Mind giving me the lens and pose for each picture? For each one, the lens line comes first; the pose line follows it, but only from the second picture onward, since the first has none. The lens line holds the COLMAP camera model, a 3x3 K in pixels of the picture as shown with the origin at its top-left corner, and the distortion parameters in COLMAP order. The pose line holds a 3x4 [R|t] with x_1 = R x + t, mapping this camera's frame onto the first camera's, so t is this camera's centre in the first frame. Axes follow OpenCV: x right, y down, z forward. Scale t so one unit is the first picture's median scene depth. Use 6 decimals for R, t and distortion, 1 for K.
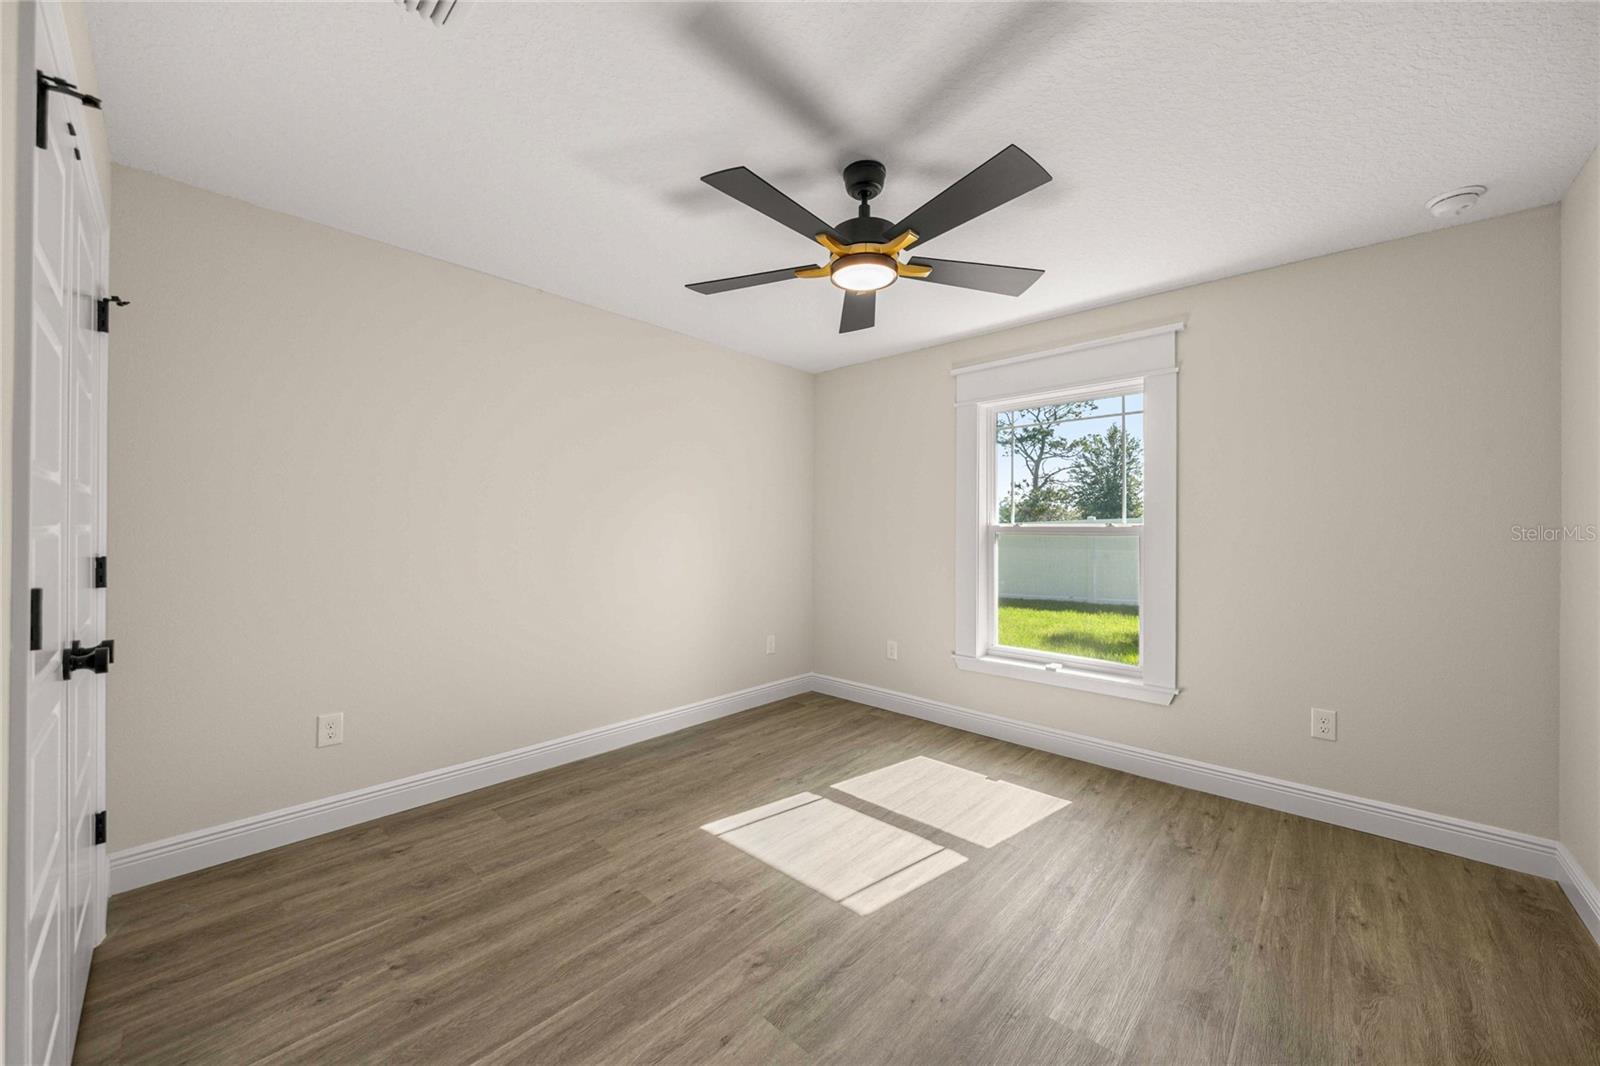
lens RADIAL K [[579.8, 0, 801.1], [0, 579.8, 532.2], [0, 0, 1]] dist [0.000546, -0.000004]
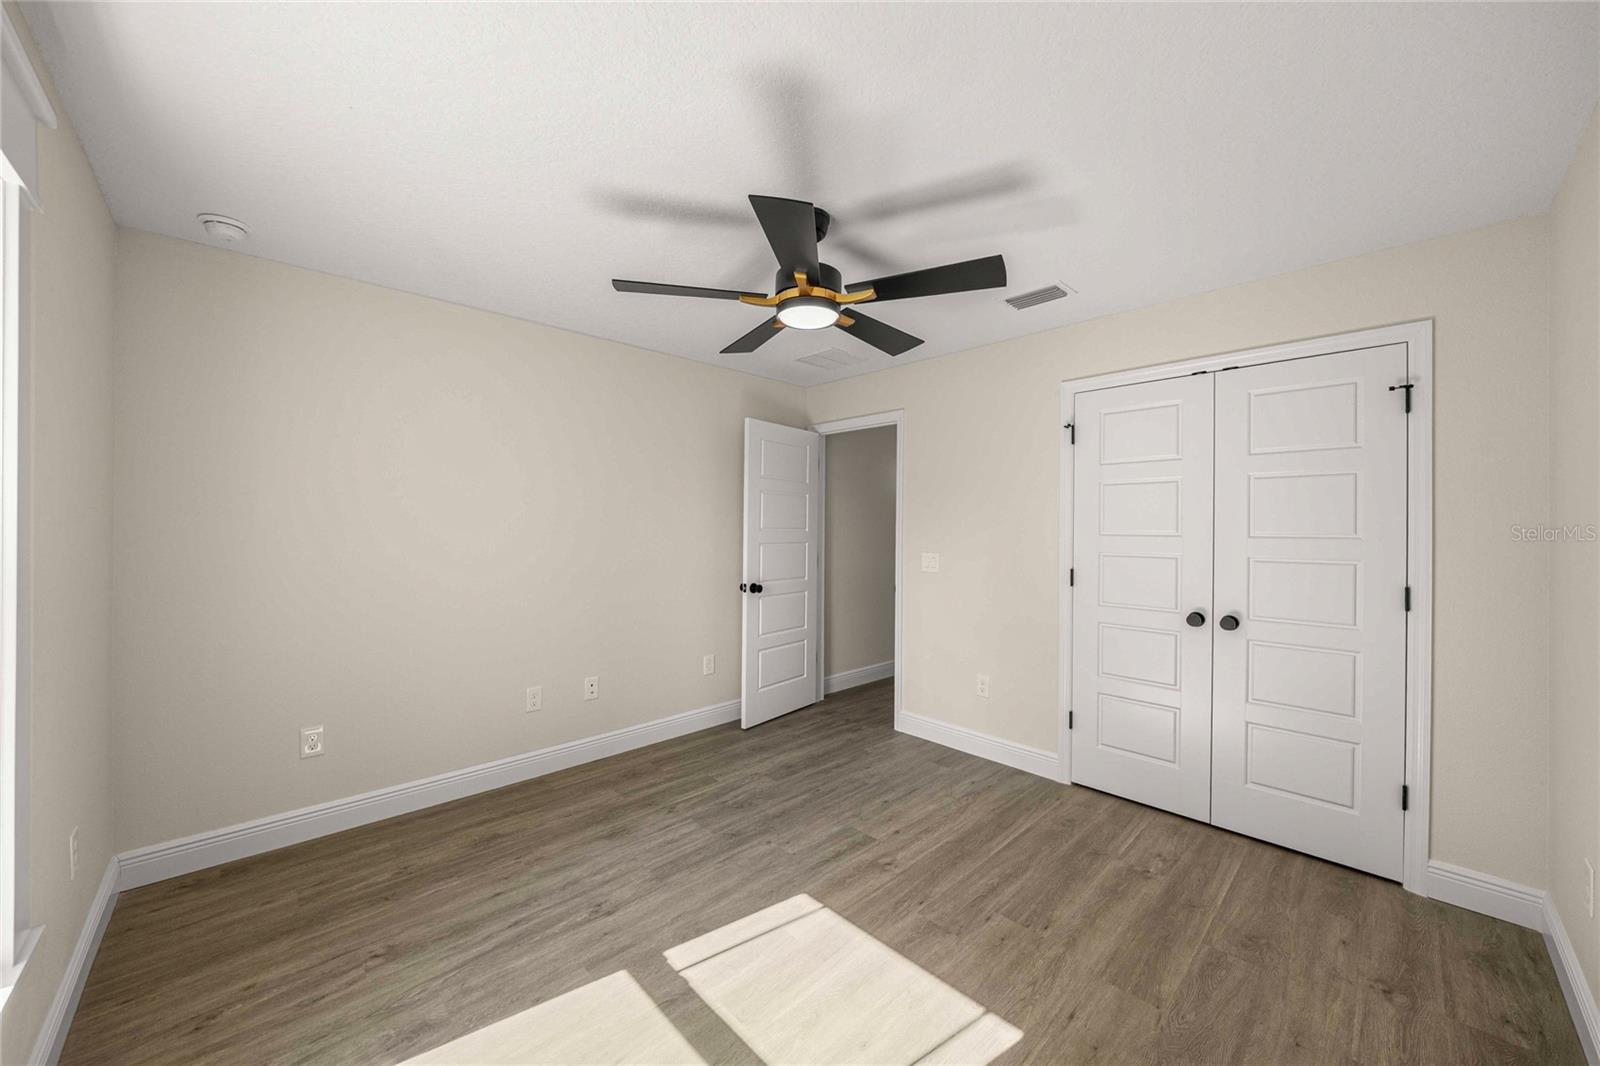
lens RADIAL K [[579.8, 0, 800.5], [0, 579.8, 527.2], [0, 0, 1]] dist [0.000546, -0.000004]
pose [[-0.997869, -0.014486, 0.063628, 0.051128], [-0.014170, 0.999885, 0.005407, -0.068766], [-0.063699, 0.004494, -0.997959, 2.050837]]
